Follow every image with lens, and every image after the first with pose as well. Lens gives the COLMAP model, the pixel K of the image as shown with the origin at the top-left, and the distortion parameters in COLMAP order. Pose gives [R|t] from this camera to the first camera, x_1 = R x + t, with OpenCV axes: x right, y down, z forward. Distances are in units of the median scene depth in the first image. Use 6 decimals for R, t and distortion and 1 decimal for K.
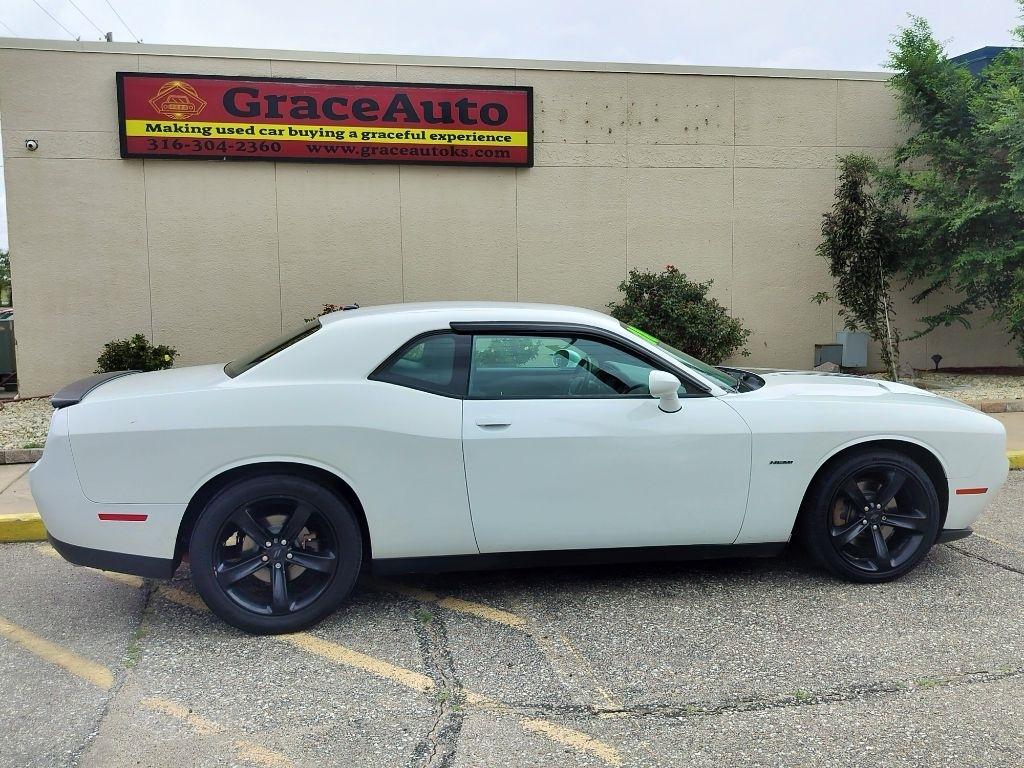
lens RADIAL K [[995.9, 0, 510.1], [0, 995.9, 389.4], [0, 0, 1]] dist [0.079250, -0.135651]
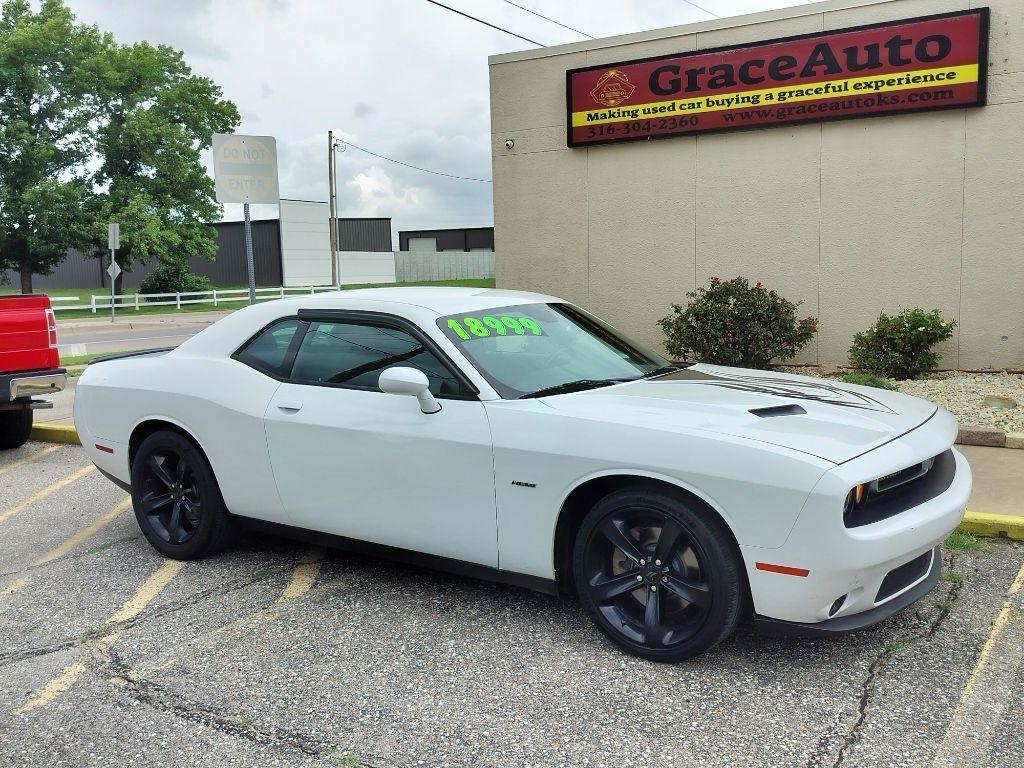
lens RADIAL K [[978.5, 0, 517.8], [0, 978.5, 381.8], [0, 0, 1]] dist [0.098377, -0.169790]
pose [[0.706384, 0.076904, -0.703639, 0.361799], [-0.053778, 0.997038, 0.054983, -0.025267], [0.705783, -0.000999, 0.708427, 0.174715]]
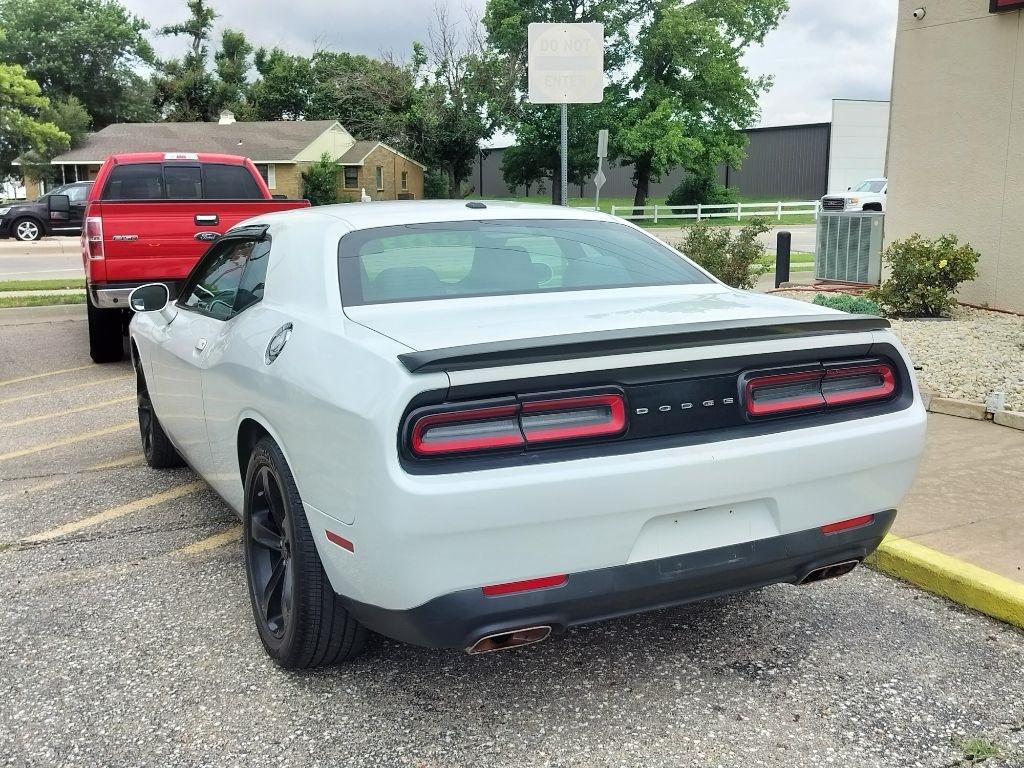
lens RADIAL K [[1072.2, 0, 511.5], [0, 1072.2, 383.5], [0, 0, 1]] dist [0.098460, -0.174693]
pose [[0.229077, 0.185771, -0.955517, 0.407309], [-0.095853, 0.981154, 0.167775, -0.046737], [0.968678, 0.053155, 0.242566, 0.421069]]
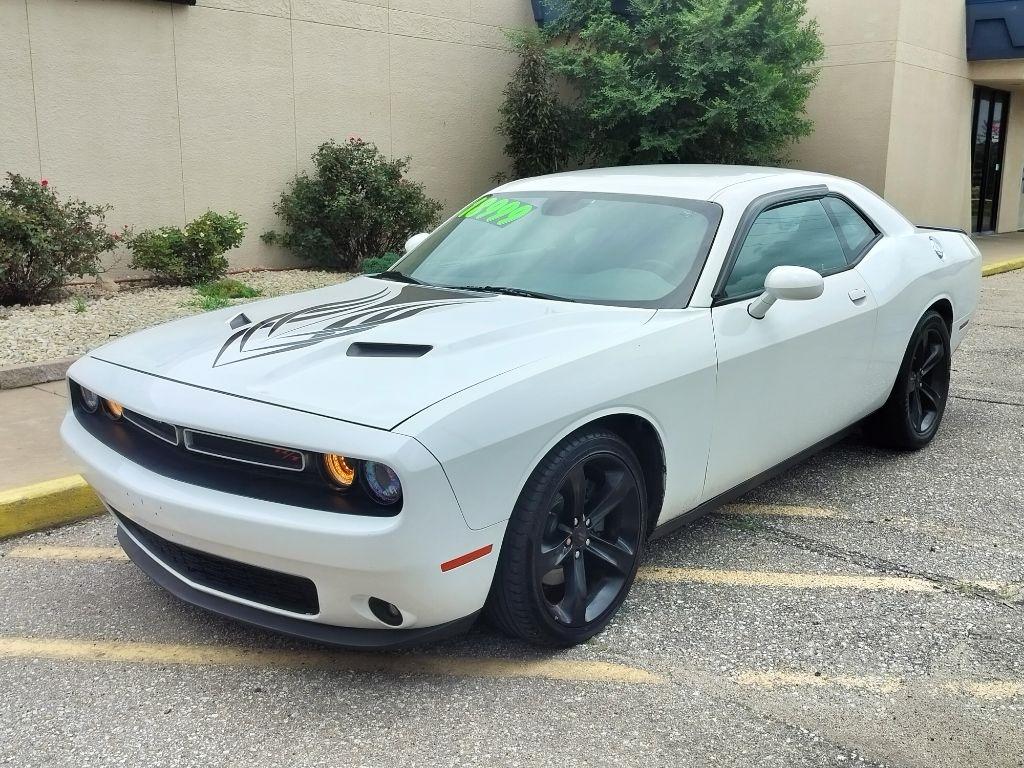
lens RADIAL K [[1027.5, 0, 514.2], [0, 1027.5, 386.7], [0, 0, 1]] dist [0.088512, -0.144930]
pose [[0.799166, -0.103994, 0.592046, -0.320586], [0.043099, 0.992299, 0.116123, -0.003863], [-0.599563, -0.067286, 0.797494, 0.166435]]
